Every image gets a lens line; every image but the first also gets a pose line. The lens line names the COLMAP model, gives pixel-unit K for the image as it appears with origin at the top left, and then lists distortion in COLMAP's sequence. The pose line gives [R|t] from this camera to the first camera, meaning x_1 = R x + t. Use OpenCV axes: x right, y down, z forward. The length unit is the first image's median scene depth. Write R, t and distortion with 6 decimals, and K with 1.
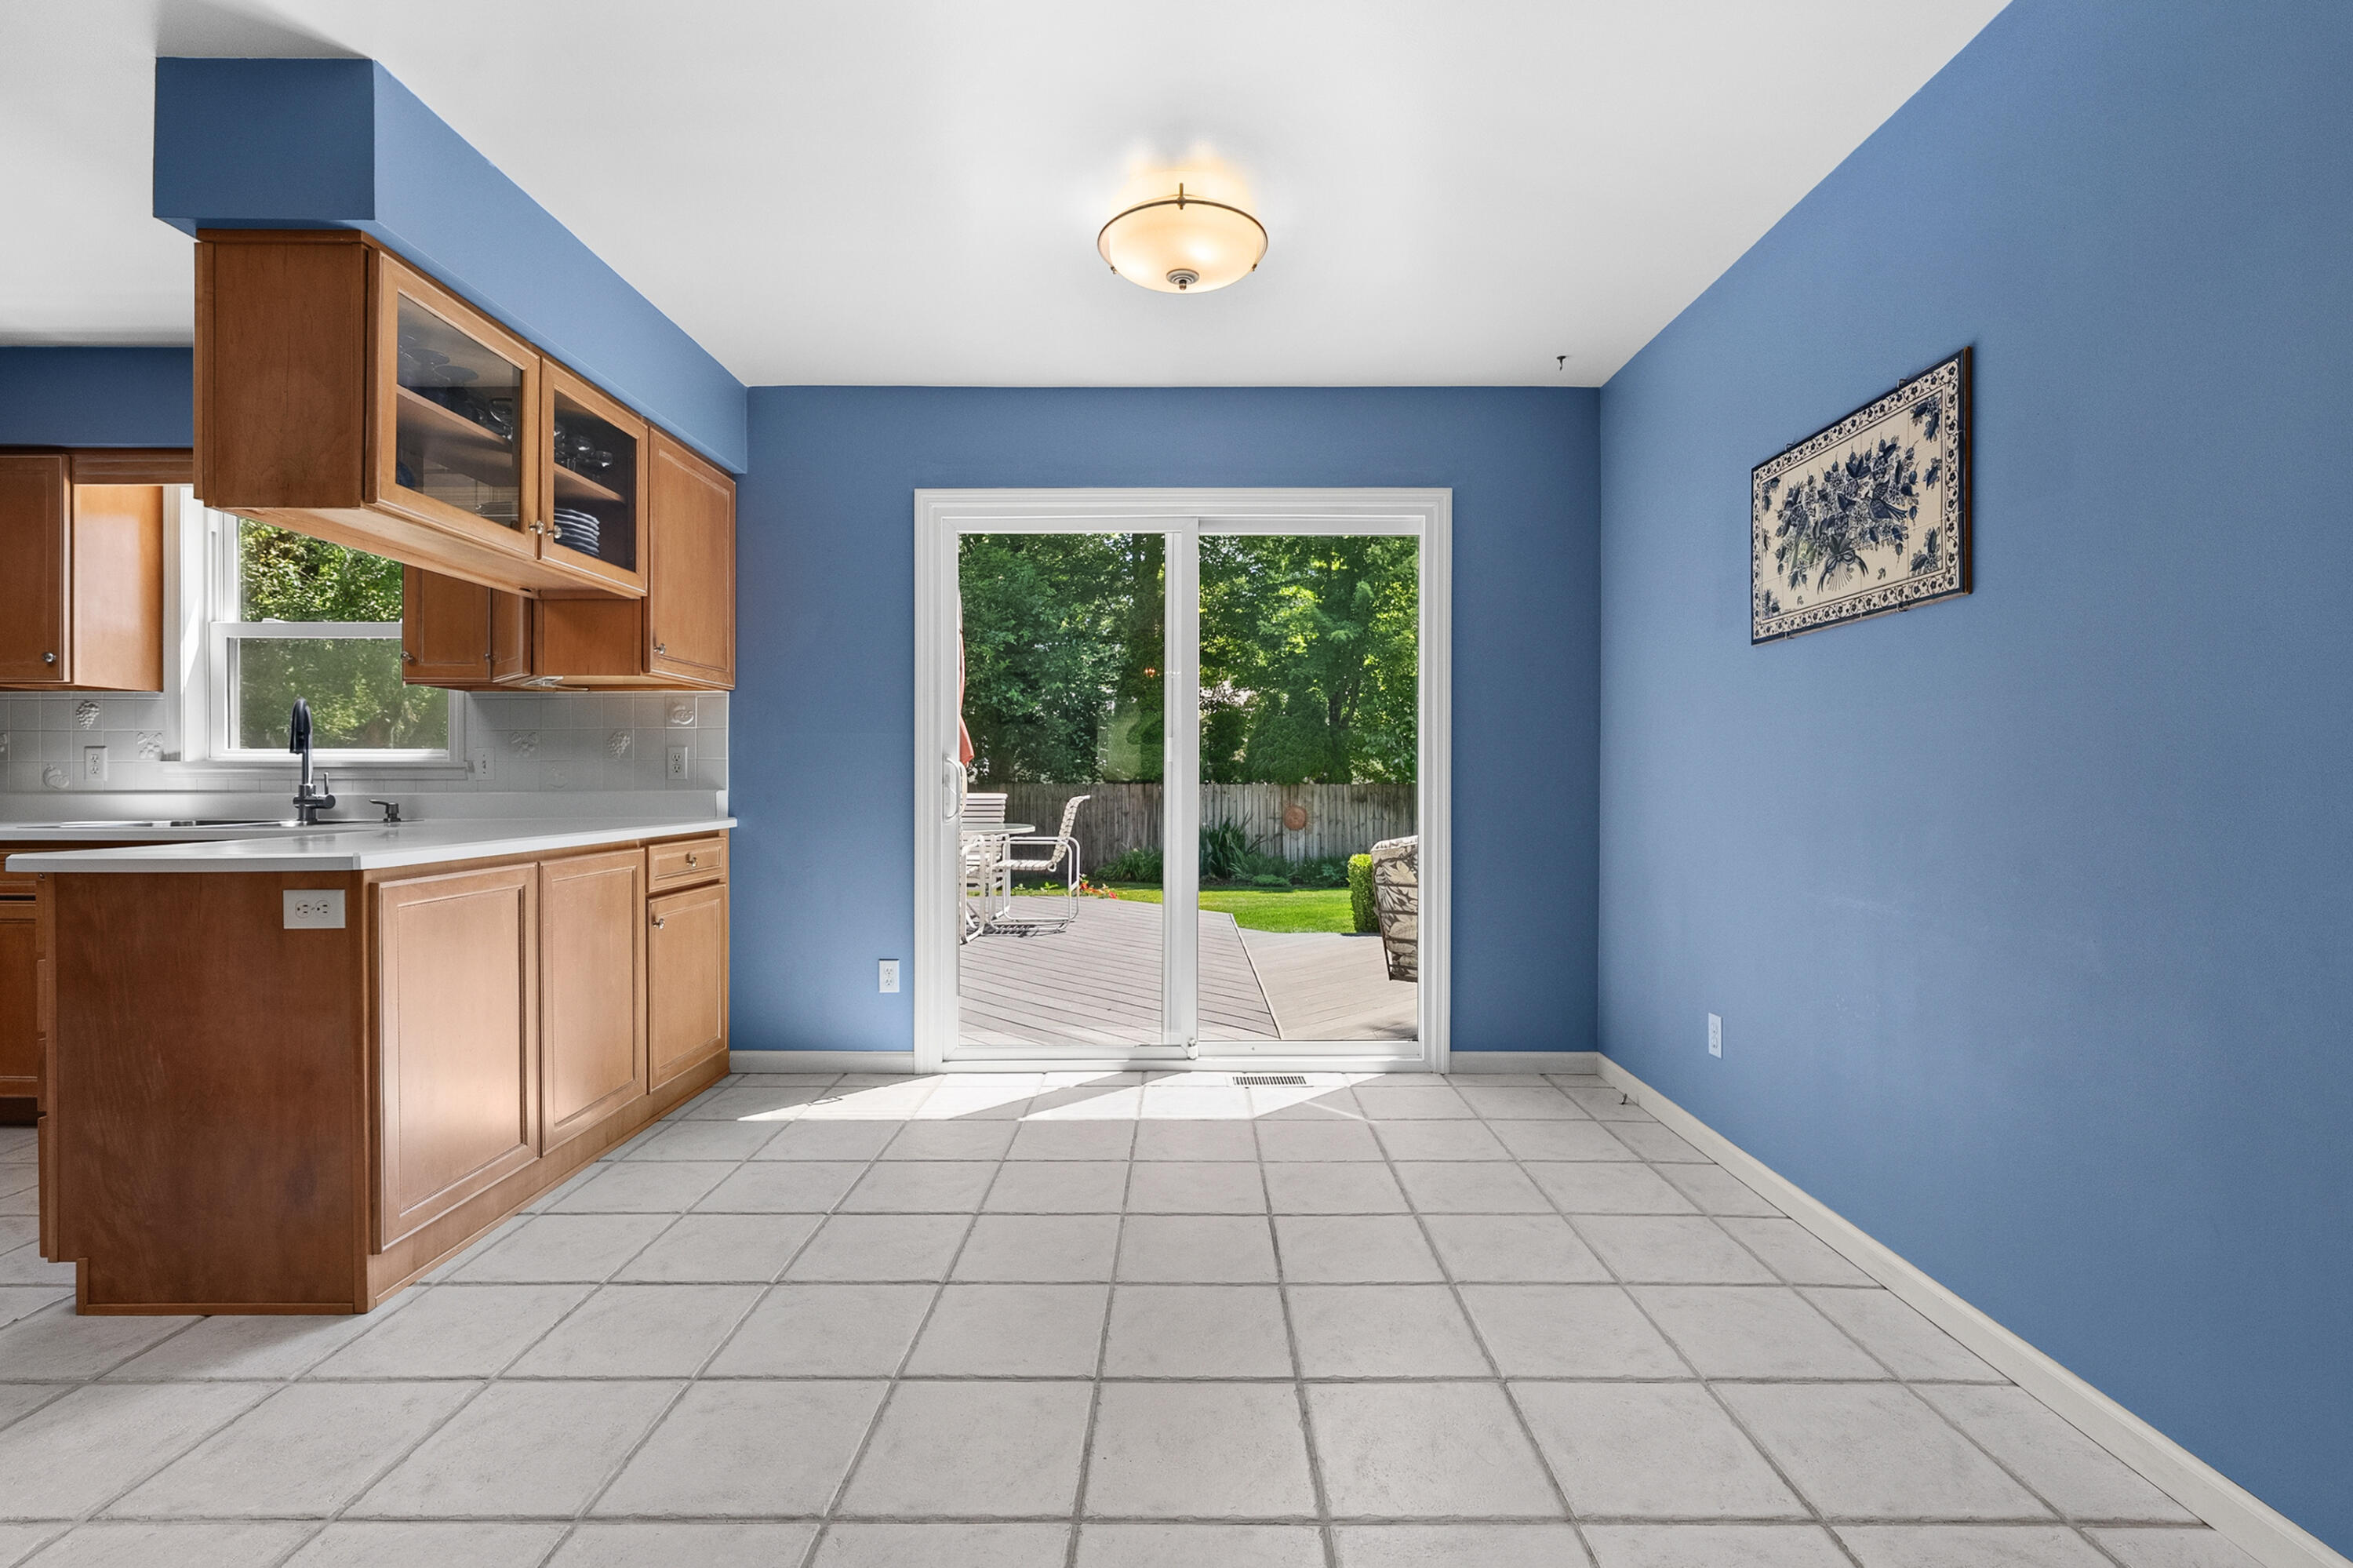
lens RADIAL K [[1075.1, 0, 1176.5], [0, 1075.1, 784.0], [0, 0, 1]] dist [-0.000369, 0.000405]
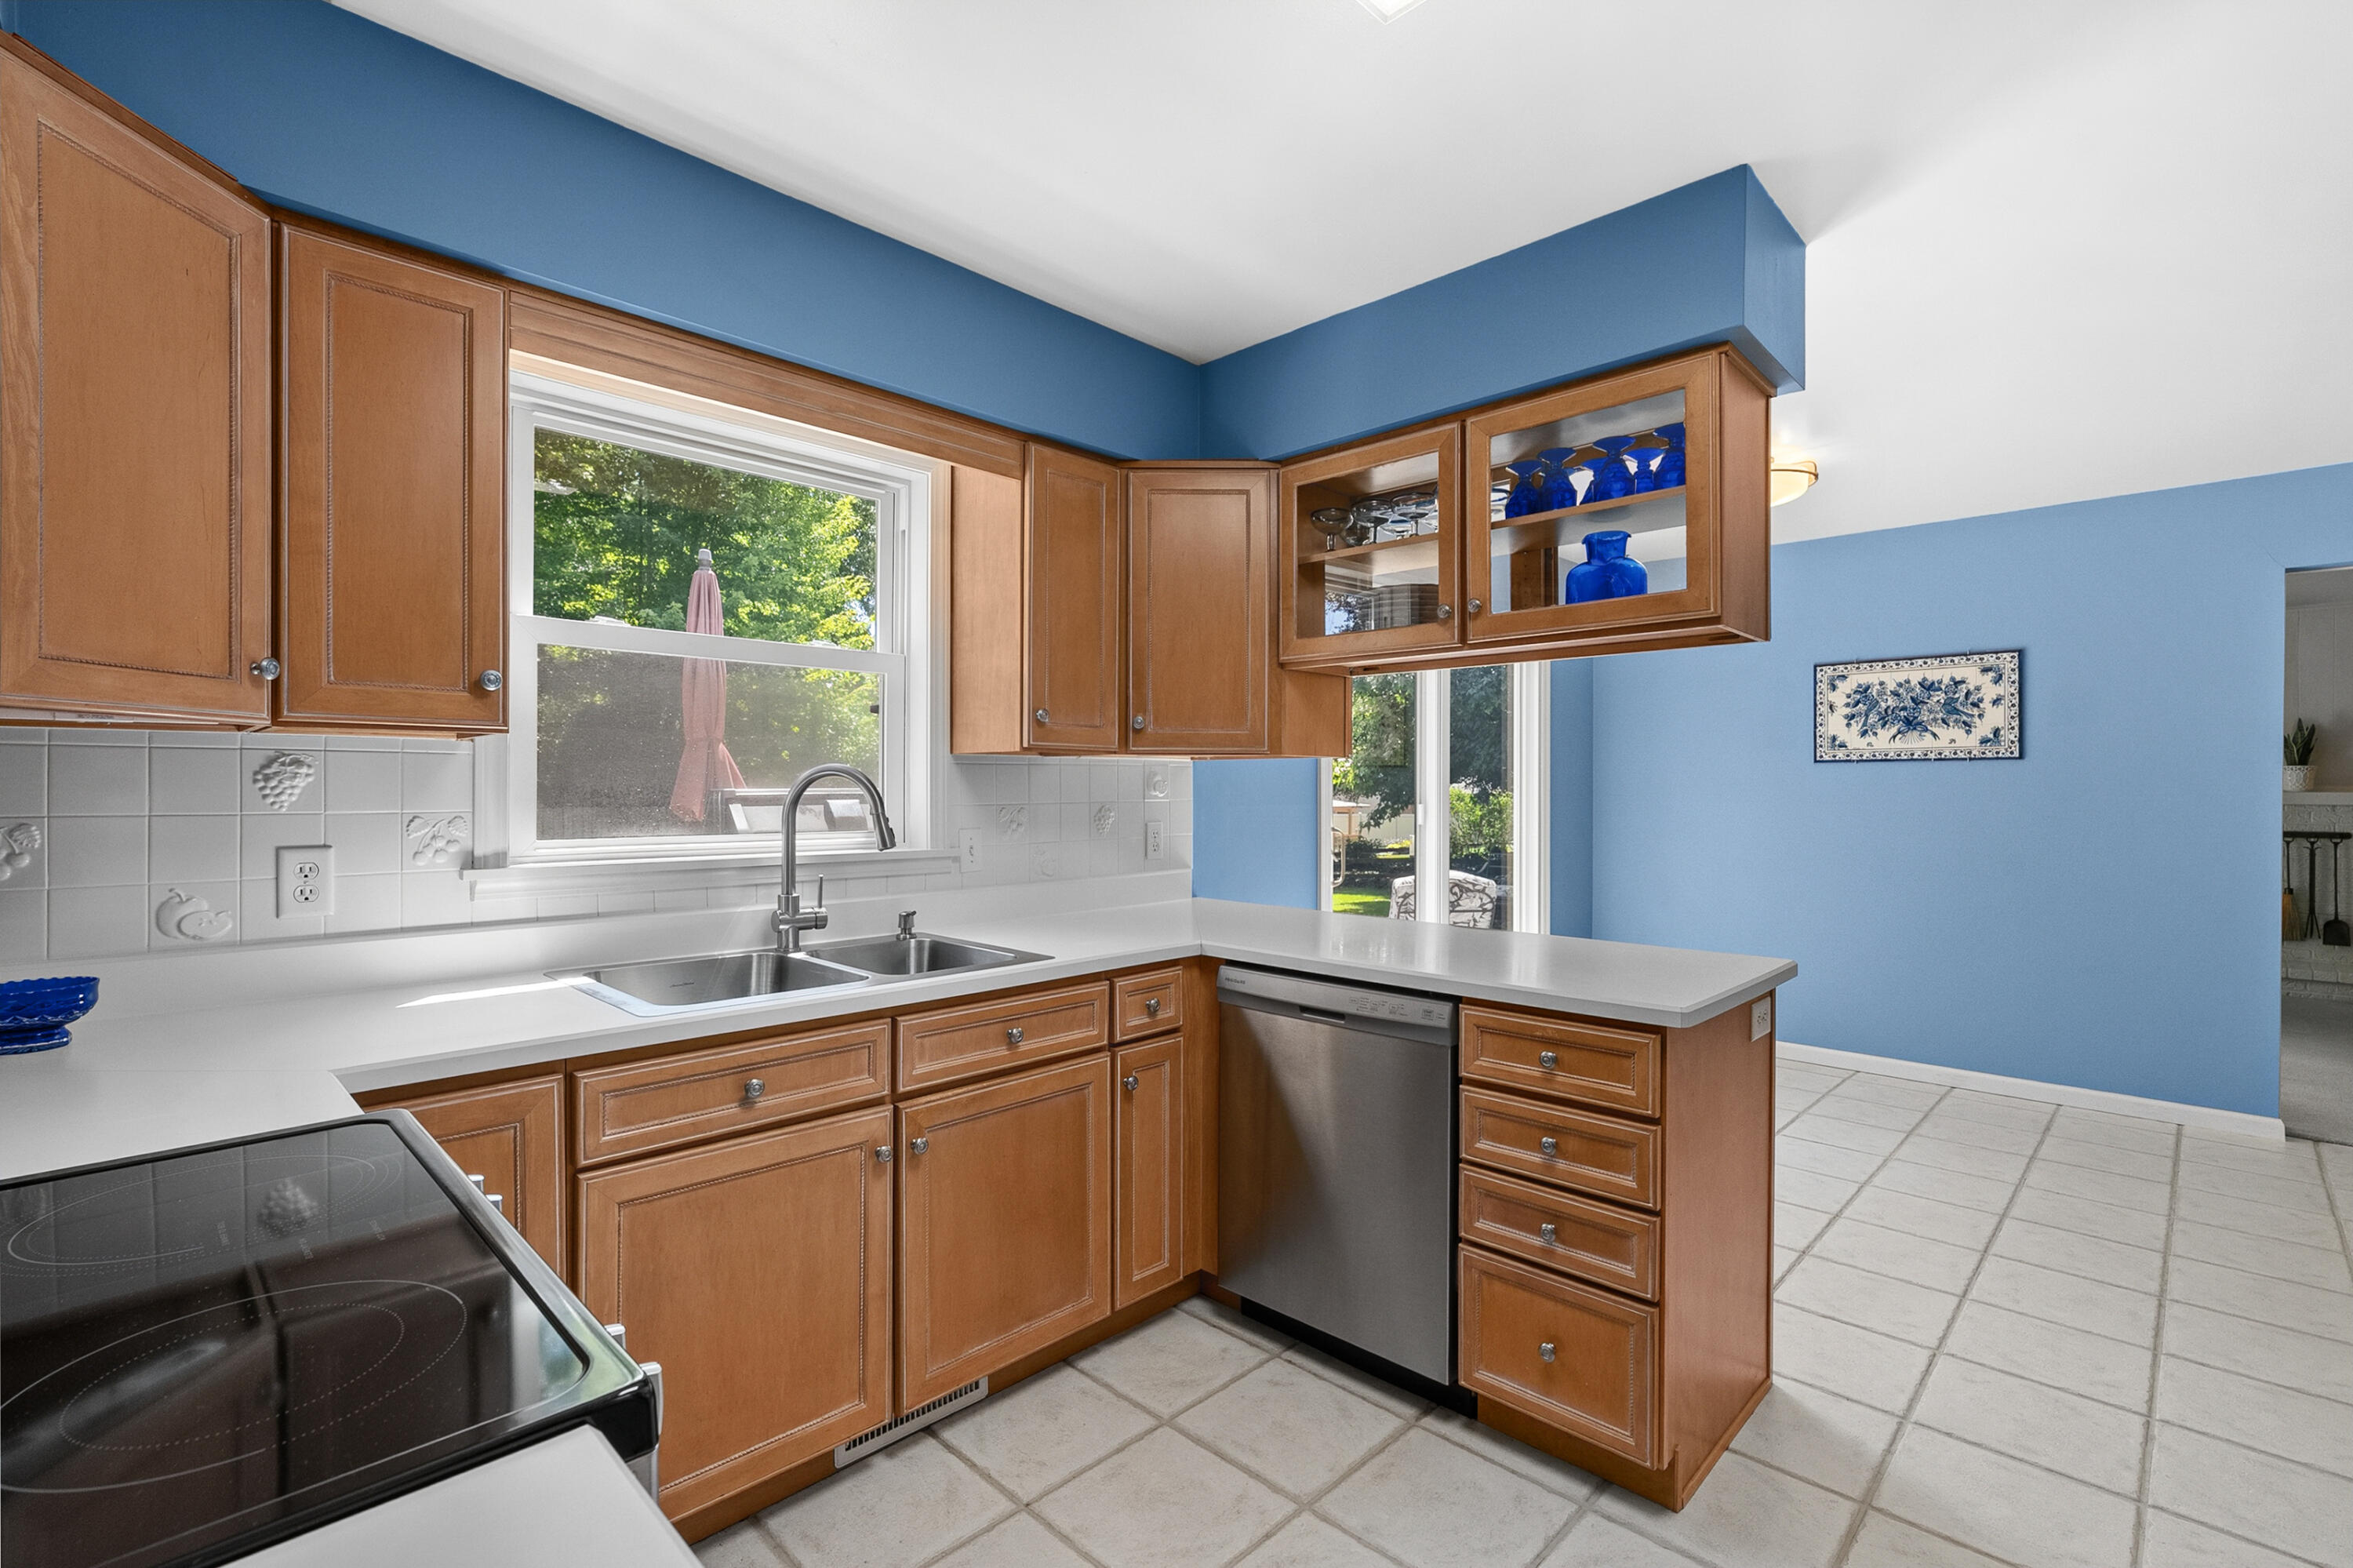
lens RADIAL K [[1076.6, 0, 1169.0], [0, 1076.6, 789.7], [0, 0, 1]] dist [-0.000153, 0.000156]
pose [[0.695212, 0.000341, 0.718805, -1.328183], [0.001130, 0.999998, -0.001568, -0.072900], [-0.718804, 0.001902, 0.695210, 0.461248]]
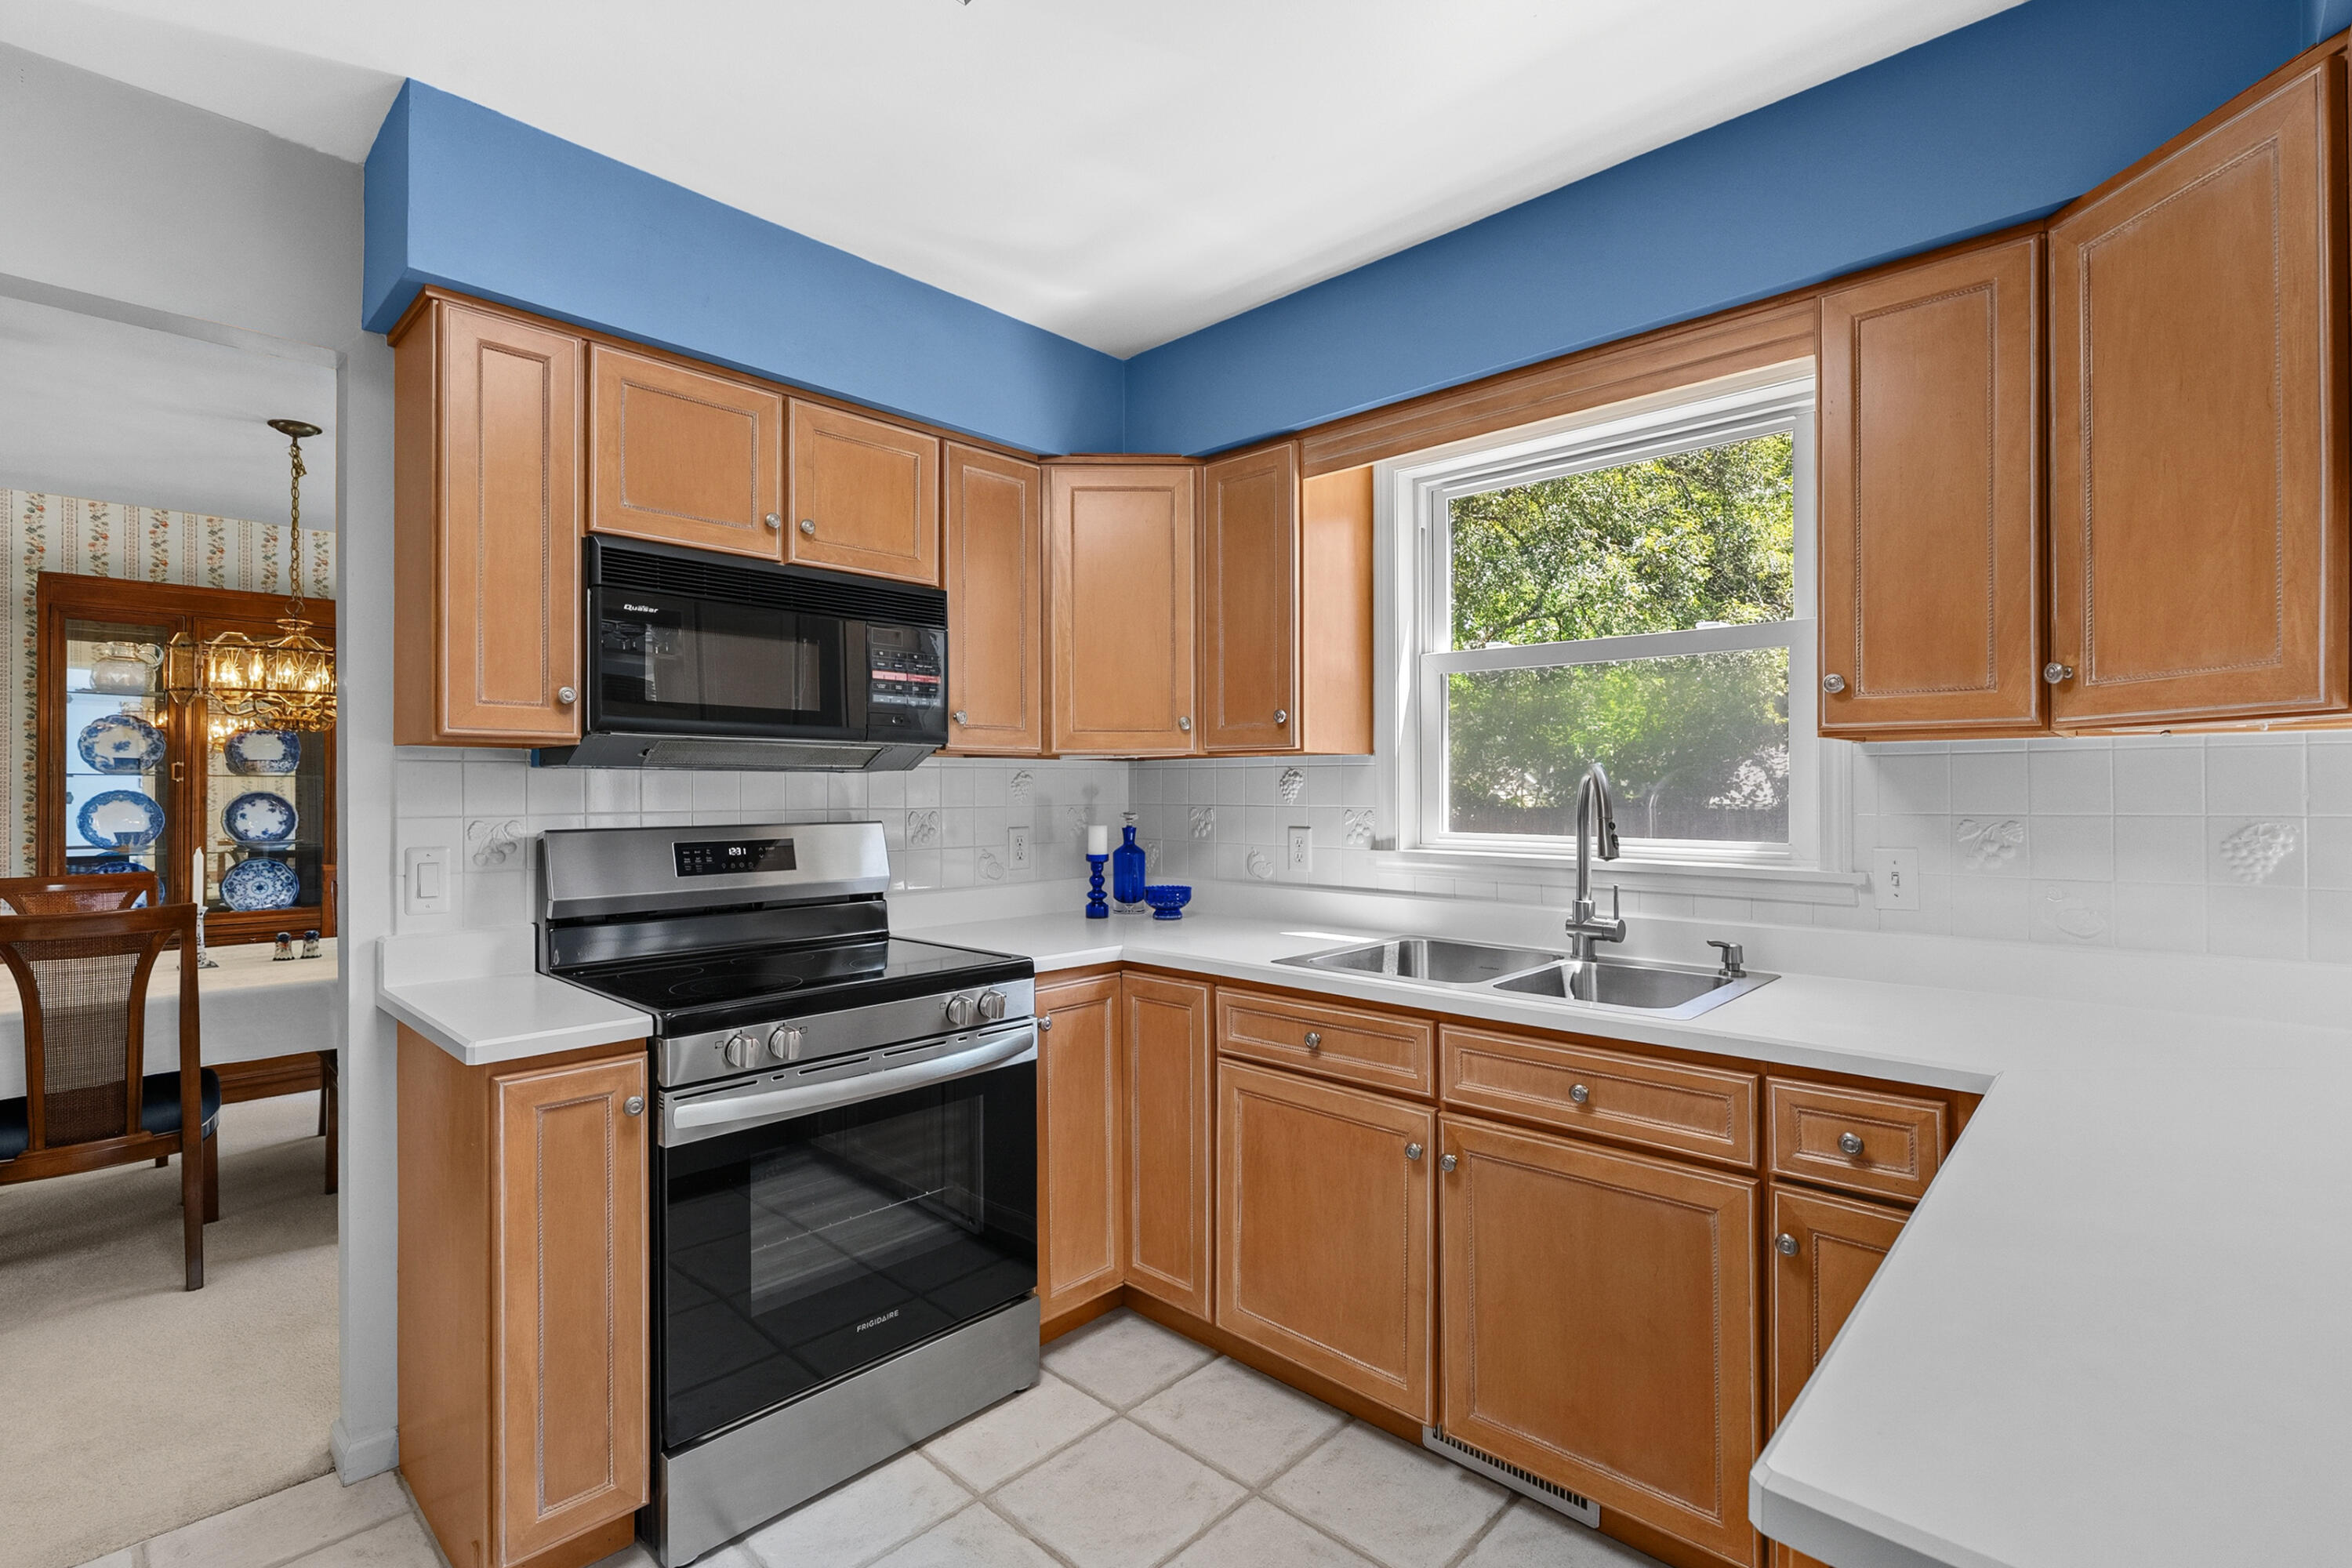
lens RADIAL K [[1076.1, 0, 1168.5], [0, 1076.1, 789.7], [0, 0, 1]] dist [-0.000153, 0.000156]
pose [[0.723830, -0.000010, -0.689979, -0.660345], [-0.002523, 0.999993, -0.002661, -0.072832], [0.689974, 0.003667, 0.723825, 0.458045]]
